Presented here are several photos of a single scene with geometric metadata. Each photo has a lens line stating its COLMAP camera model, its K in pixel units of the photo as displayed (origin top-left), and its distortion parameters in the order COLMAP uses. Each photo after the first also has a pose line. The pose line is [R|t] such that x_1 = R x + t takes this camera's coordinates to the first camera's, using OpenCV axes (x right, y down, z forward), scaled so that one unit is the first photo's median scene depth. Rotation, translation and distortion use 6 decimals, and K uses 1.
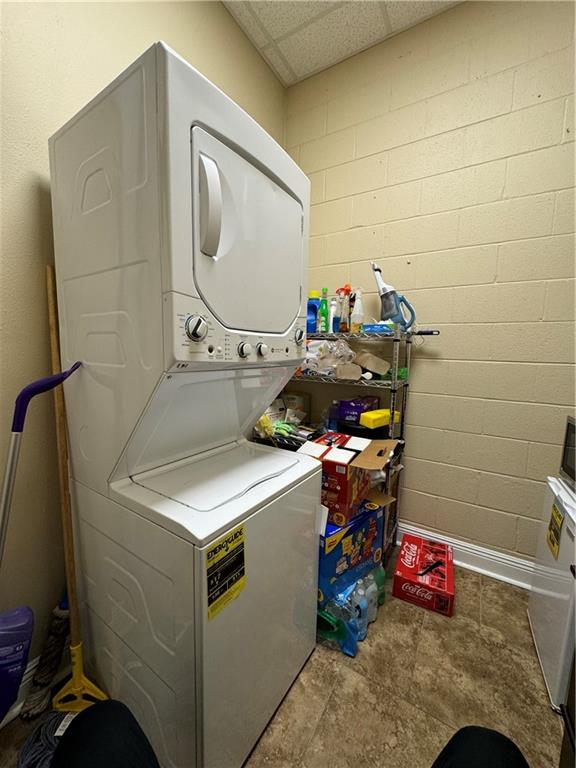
lens RADIAL K [[307.7, 0, 285.7], [0, 307.7, 383.7], [0, 0, 1]] dist [-0.004671, 0.001156]
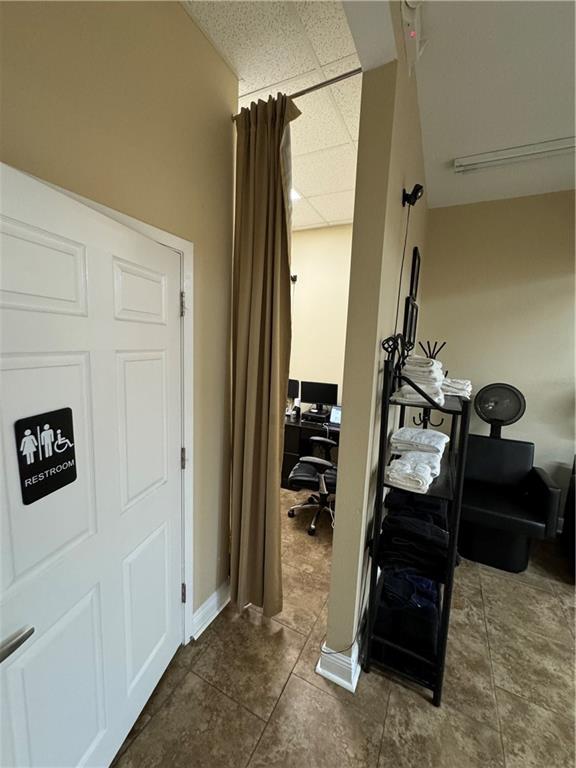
lens RADIAL K [[307.7, 0, 288.6], [0, 307.7, 381.2], [0, 0, 1]] dist [-0.004671, 0.001156]
pose [[-0.995592, -0.044974, -0.082305, 1.808766], [-0.064302, 0.966135, 0.249897, -0.522116], [0.068279, 0.254088, -0.964768, 1.798301]]
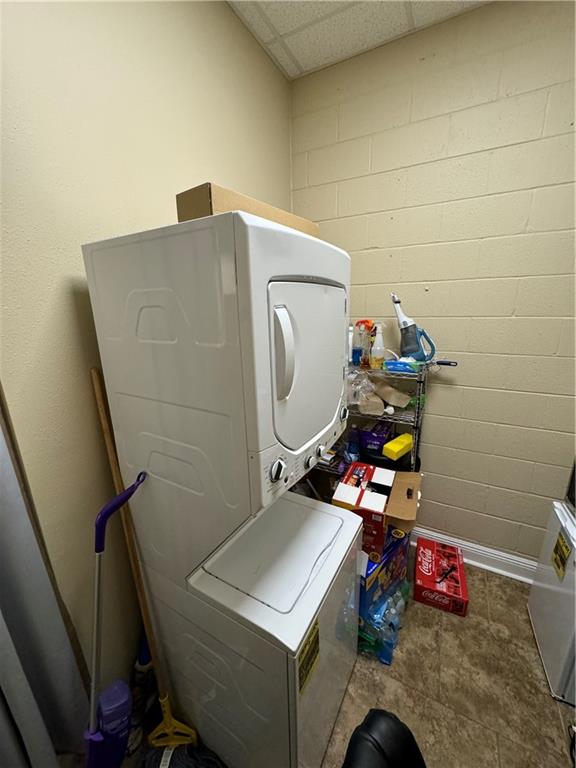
lens RADIAL K [[307.7, 0, 285.5], [0, 307.7, 383.6], [0, 0, 1]] dist [-0.004671, 0.001156]
pose [[0.997364, -0.056127, 0.045986, -0.172386], [0.049231, 0.989014, 0.139383, -0.367370], [-0.053304, -0.136752, 0.989170, -0.003976]]
